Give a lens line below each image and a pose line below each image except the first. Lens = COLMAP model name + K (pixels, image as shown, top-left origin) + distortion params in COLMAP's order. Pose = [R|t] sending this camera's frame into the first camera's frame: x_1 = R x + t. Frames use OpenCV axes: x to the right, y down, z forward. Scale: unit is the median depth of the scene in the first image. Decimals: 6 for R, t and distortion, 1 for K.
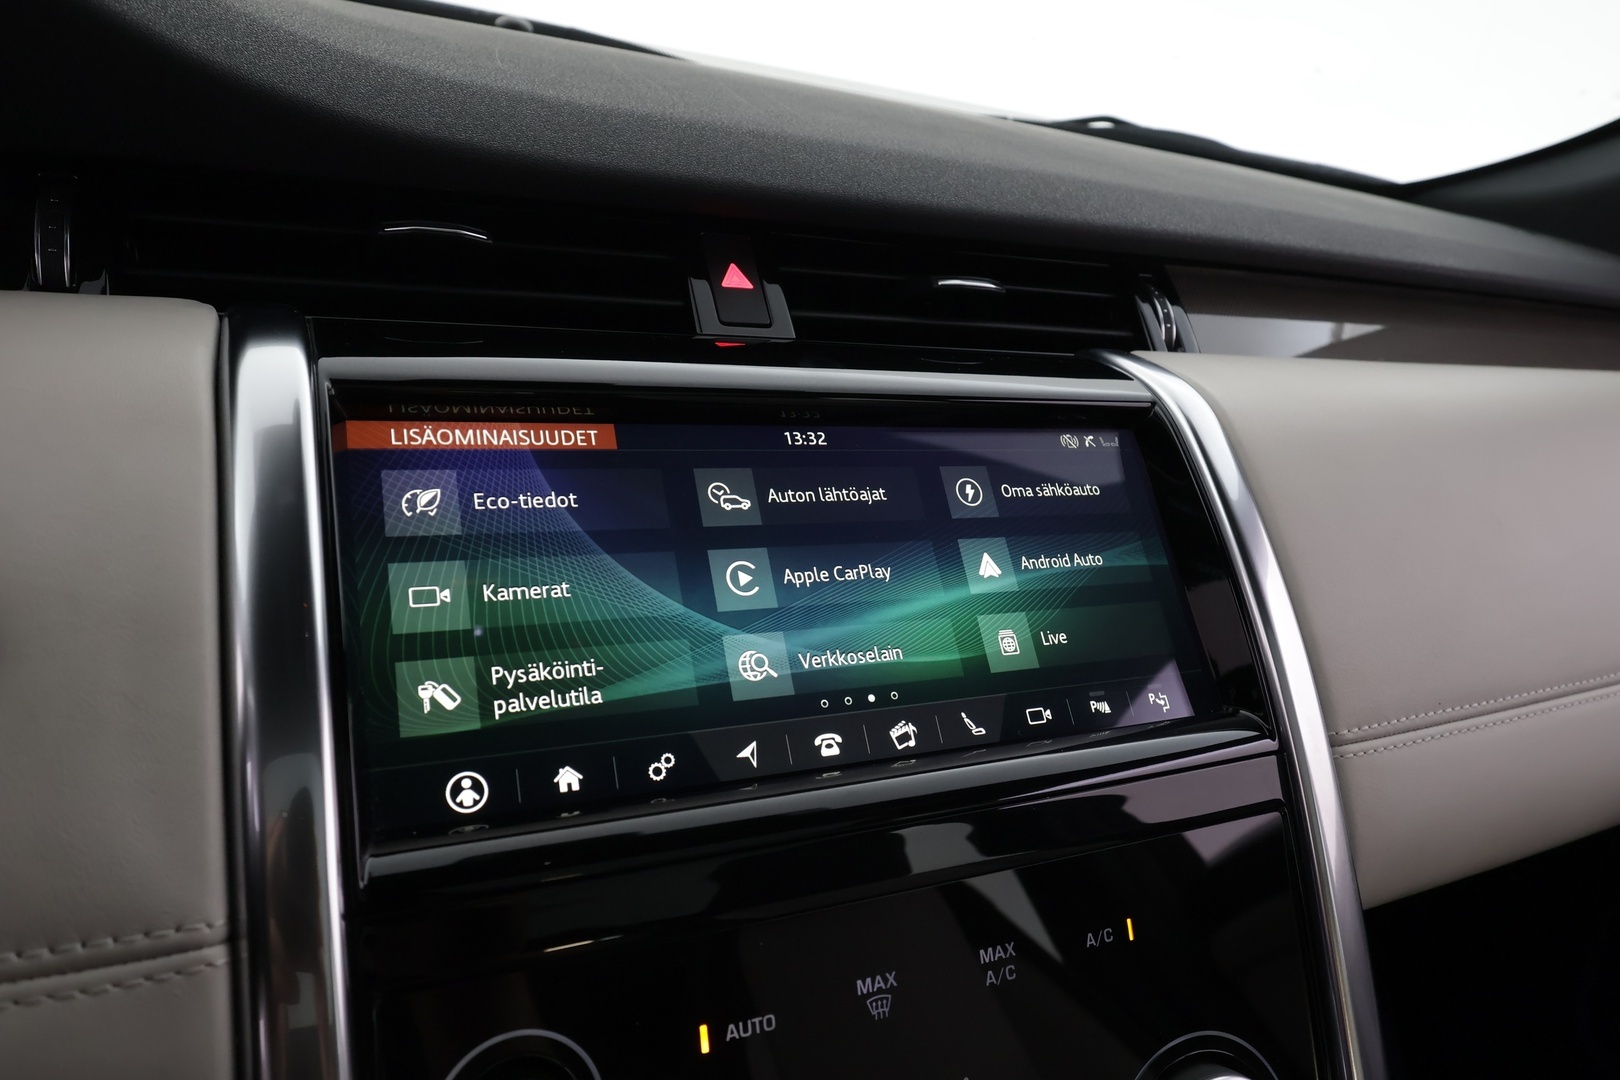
lens RADIAL K [[1077.3, 0, 810.0], [0, 1077.3, 540.0], [0, 0, 1]] dist [0.004408, 0.000121]
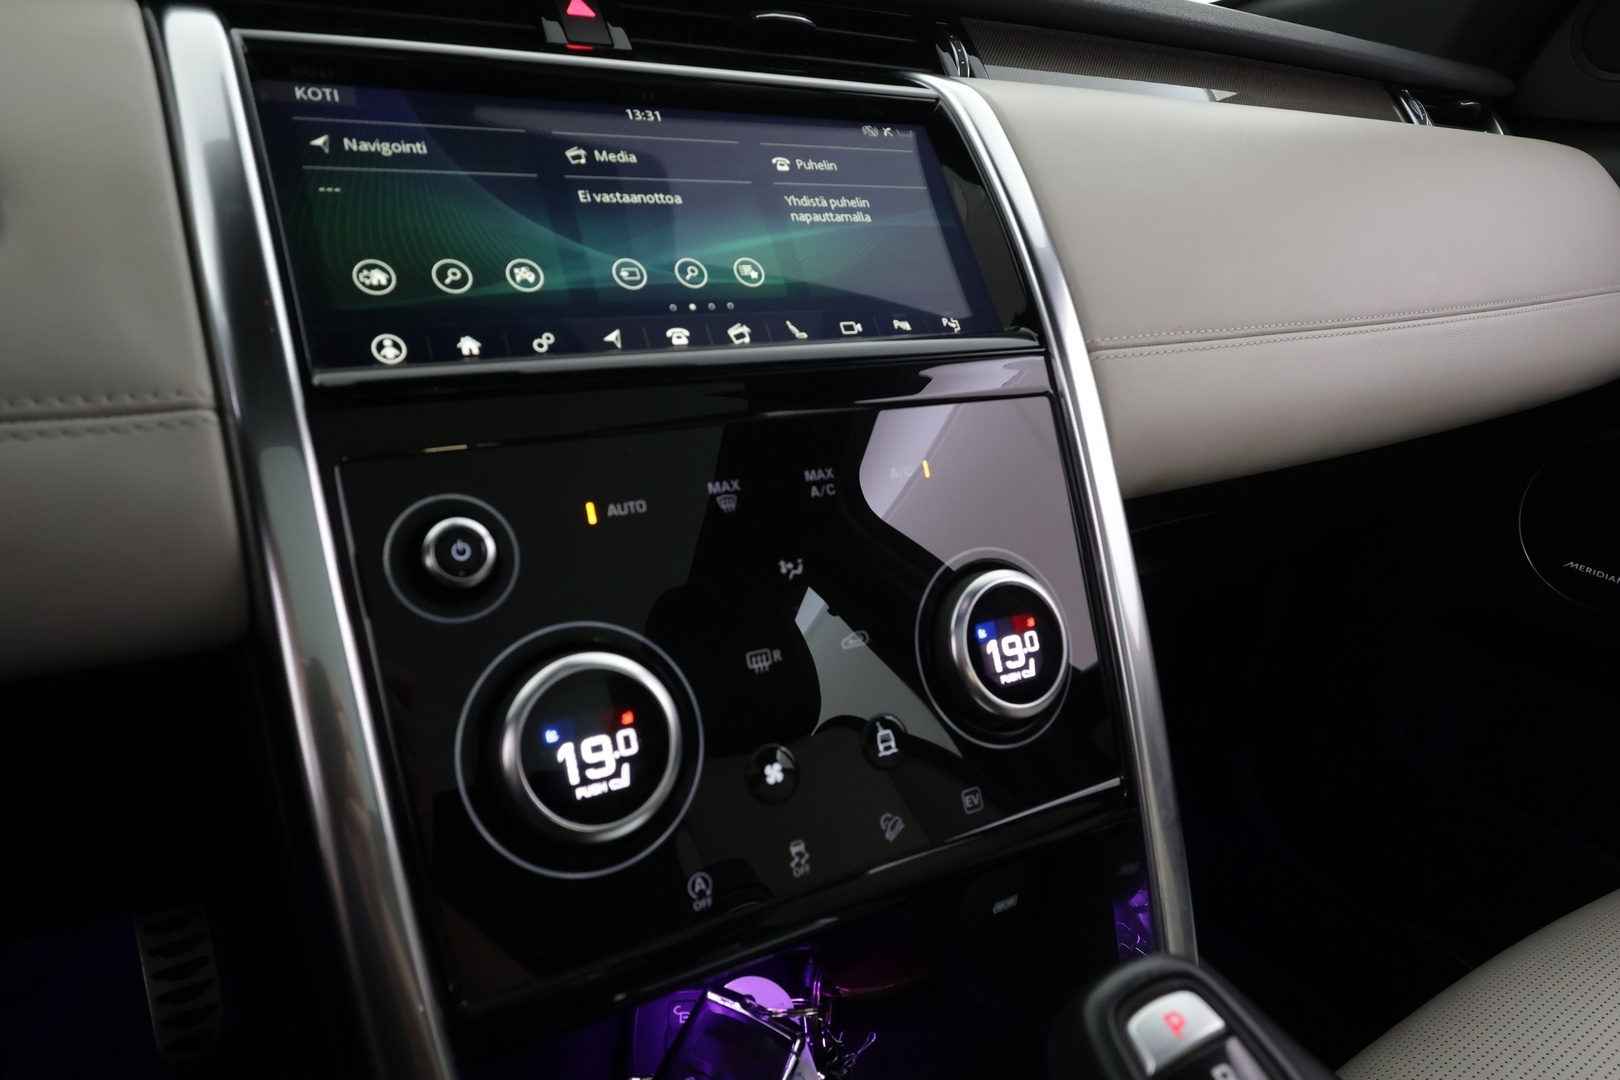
lens RADIAL K [[1073.2, 0, 807.5], [0, 1073.2, 543.9], [0, 0, 1]] dist [0.003370, 0.001271]
pose [[0.993917, -0.086073, 0.068712, 0.060533], [0.082078, 0.994879, 0.058987, 0.370823], [-0.073437, -0.052989, 0.995891, -0.280368]]
